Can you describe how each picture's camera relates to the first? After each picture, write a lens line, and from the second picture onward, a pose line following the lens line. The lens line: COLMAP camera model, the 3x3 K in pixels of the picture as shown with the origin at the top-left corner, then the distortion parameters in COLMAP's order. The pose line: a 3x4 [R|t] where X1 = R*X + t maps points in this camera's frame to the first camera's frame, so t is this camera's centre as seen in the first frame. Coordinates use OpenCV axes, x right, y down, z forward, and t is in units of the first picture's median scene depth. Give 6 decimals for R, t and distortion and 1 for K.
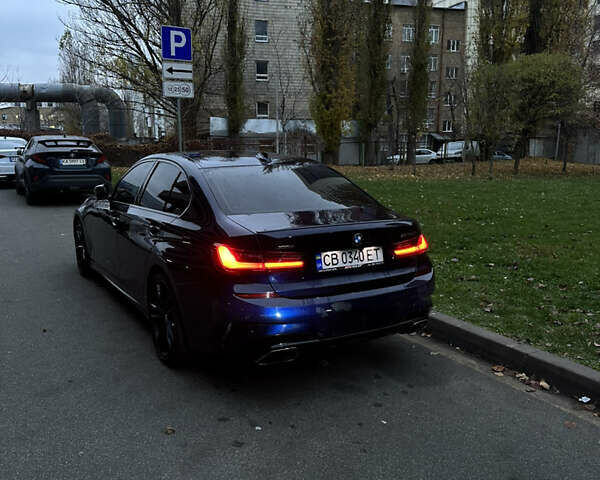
lens RADIAL K [[560.4, 0, 300.0], [0, 560.4, 240.0], [0, 0, 1]] dist [0.145272, -0.270214]
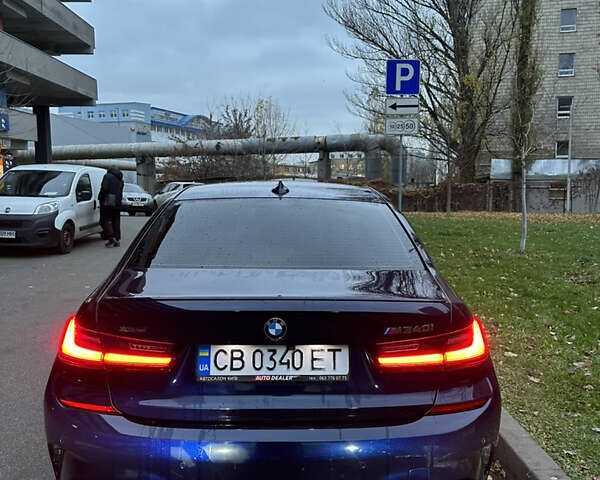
lens RADIAL K [[560.4, 0, 300.0], [0, 560.4, 240.0], [0, 0, 1]] dist [0.145272, -0.270214]
pose [[0.865950, 0.045117, -0.498091, 0.107647], [-0.085199, 0.994673, -0.058024, -0.015672], [0.492820, 0.092683, 0.865181, 0.148205]]
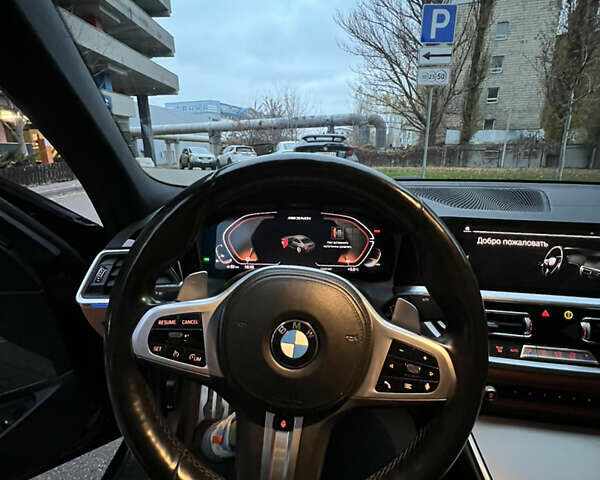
lens RADIAL K [[318.3, 0, 296.6], [0, 318.3, 242.0], [0, 0, 1]] dist [-0.009464, -0.000120]
pose [[0.845487, 0.135915, -0.516410, -0.097354], [-0.085798, 0.989078, 0.119846, -0.036626], [0.527058, -0.057022, 0.847914, 0.420785]]
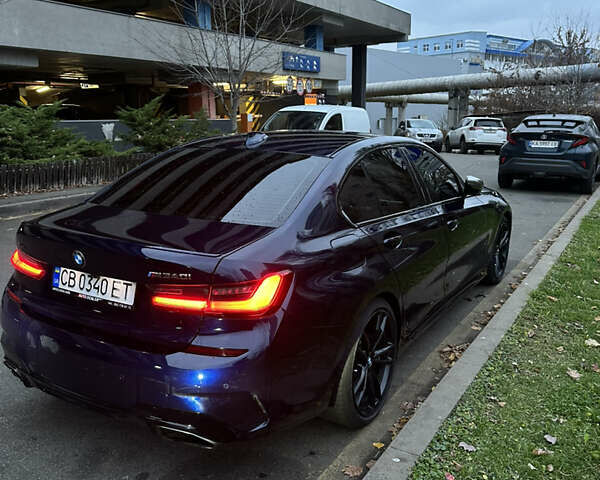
lens RADIAL K [[560.4, 0, 300.0], [0, 560.4, 240.0], [0, 0, 1]] dist [0.145272, -0.270214]
pose [[0.455211, 0.185494, -0.870848, 0.226510], [-0.157680, 0.979394, 0.126192, -0.042211], [0.876311, 0.079871, 0.475079, 0.250506]]
